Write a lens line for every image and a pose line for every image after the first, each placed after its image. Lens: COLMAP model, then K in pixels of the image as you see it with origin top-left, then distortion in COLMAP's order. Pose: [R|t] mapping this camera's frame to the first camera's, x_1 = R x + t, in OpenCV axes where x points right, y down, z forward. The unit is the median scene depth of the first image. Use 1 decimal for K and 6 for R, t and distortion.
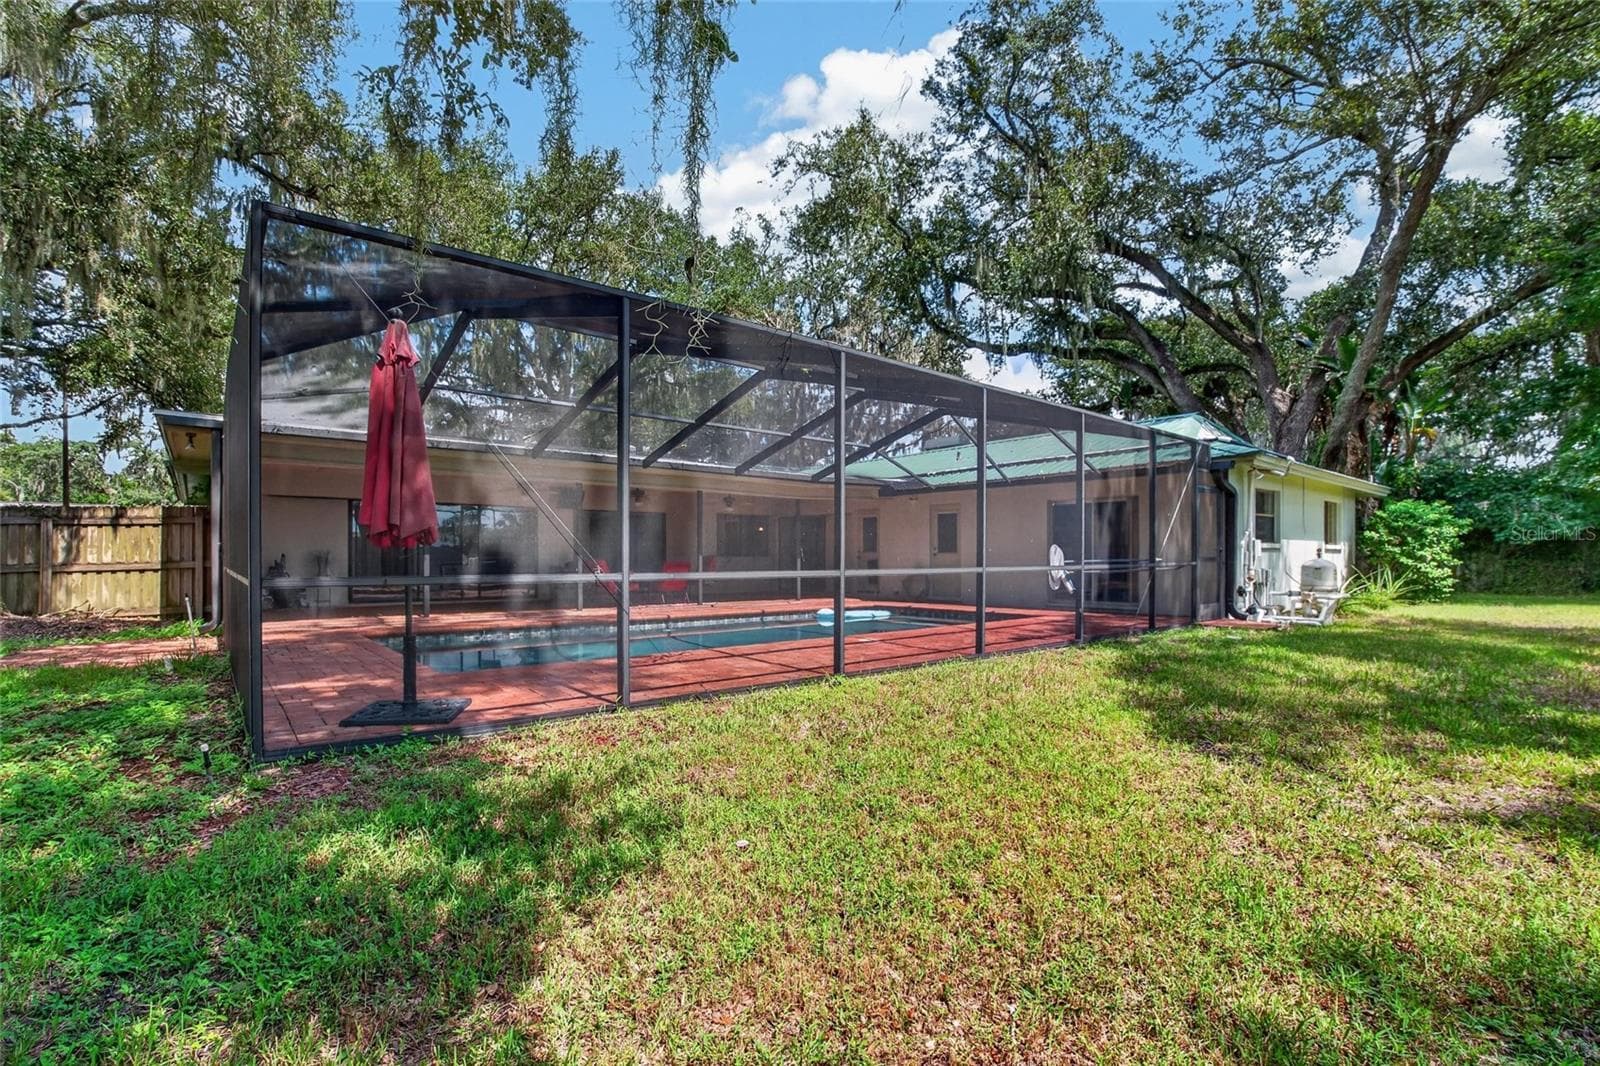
lens RADIAL K [[731.5, 0, 792.9], [0, 731.5, 552.9], [0, 0, 1]] dist [-0.050792, 0.019787]
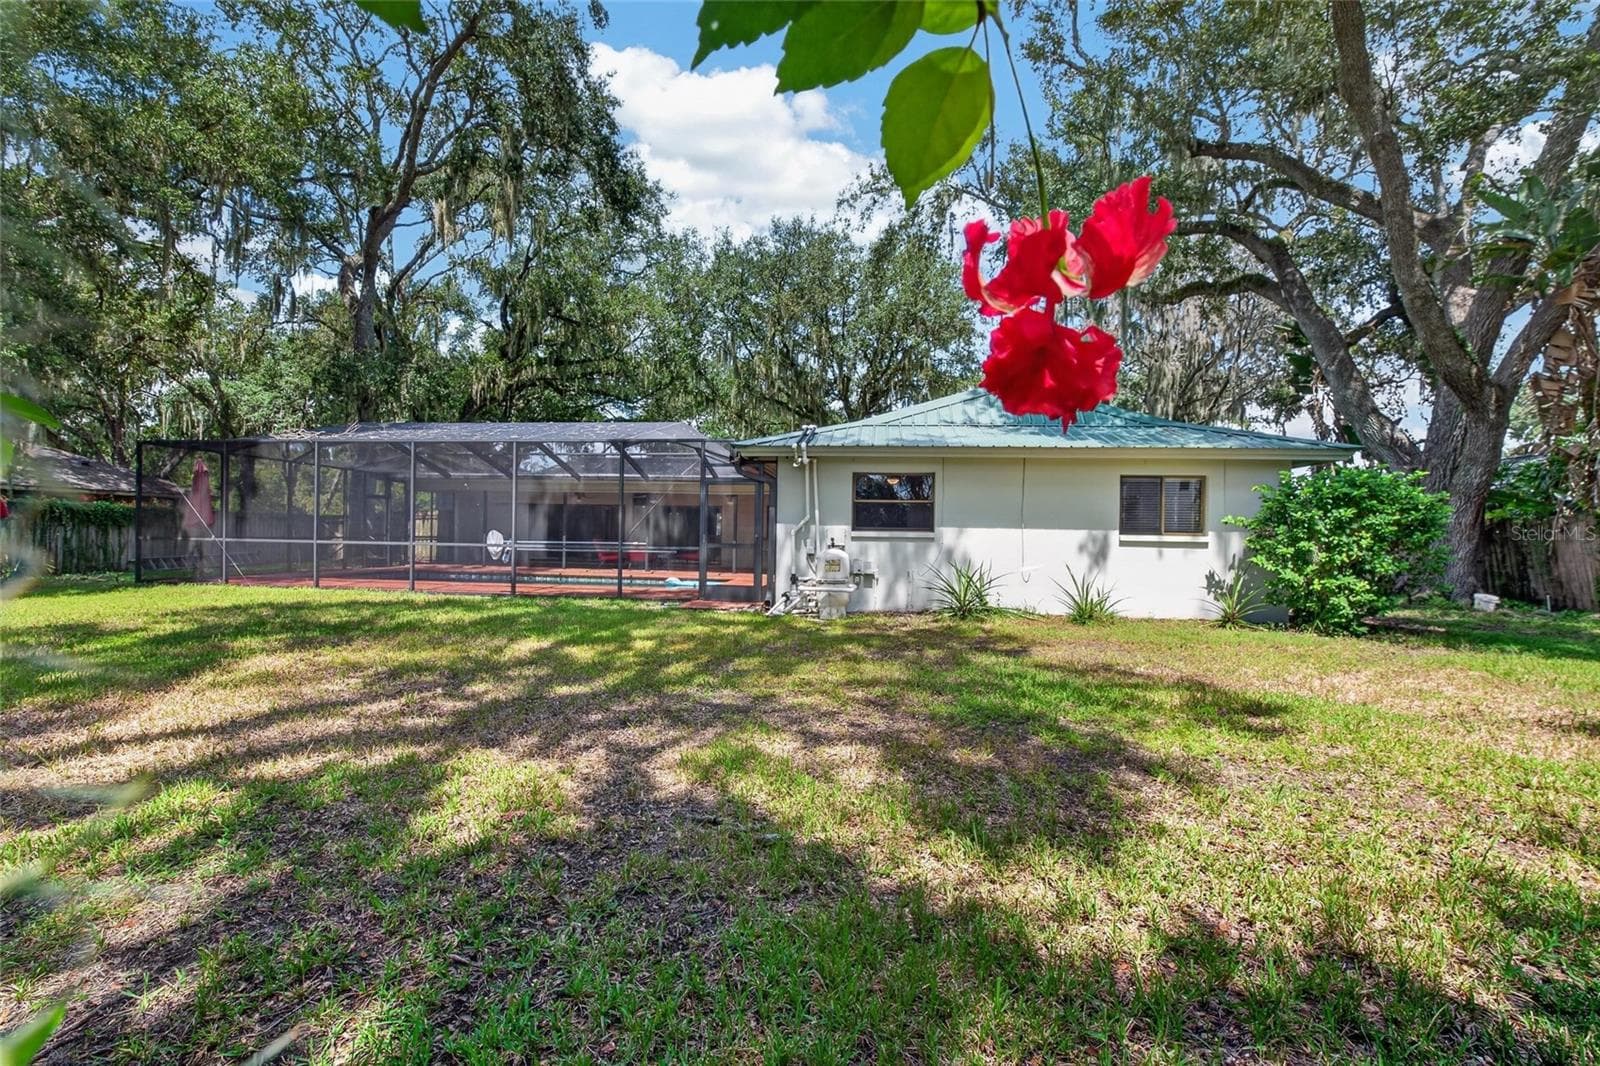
lens RADIAL K [[709.6, 0, 782.1], [0, 709.6, 530.8], [0, 0, 1]] dist [-0.033206, 0.007251]
pose [[0.673188, 0.008373, -0.739424, 1.181883], [-0.014906, 0.999886, -0.002248, -0.010028], [0.739321, 0.012535, 0.673236, 0.285102]]
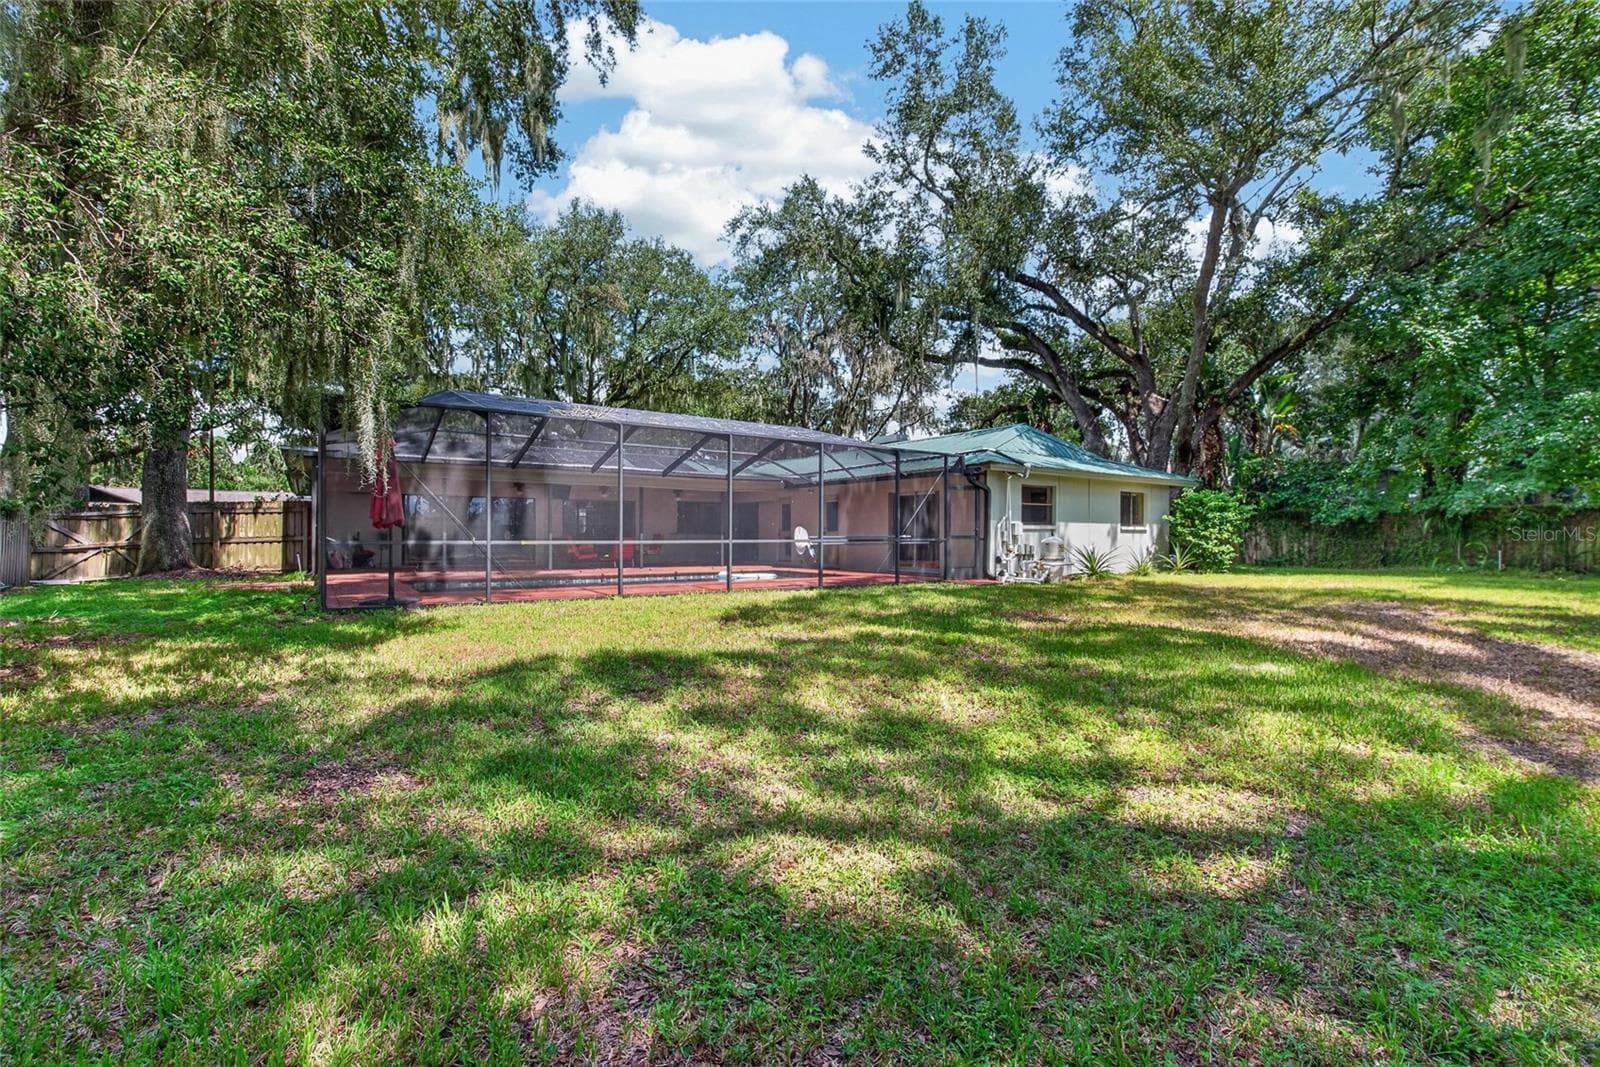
lens RADIAL K [[709.6, 0, 782.1], [0, 709.6, 531.3], [0, 0, 1]] dist [-0.033206, 0.007251]
pose [[0.995087, 0.001969, -0.098983, 0.301318], [-0.002073, 0.999997, -0.000943, 0.000093], [0.098981, 0.001144, 0.995089, -0.354545]]
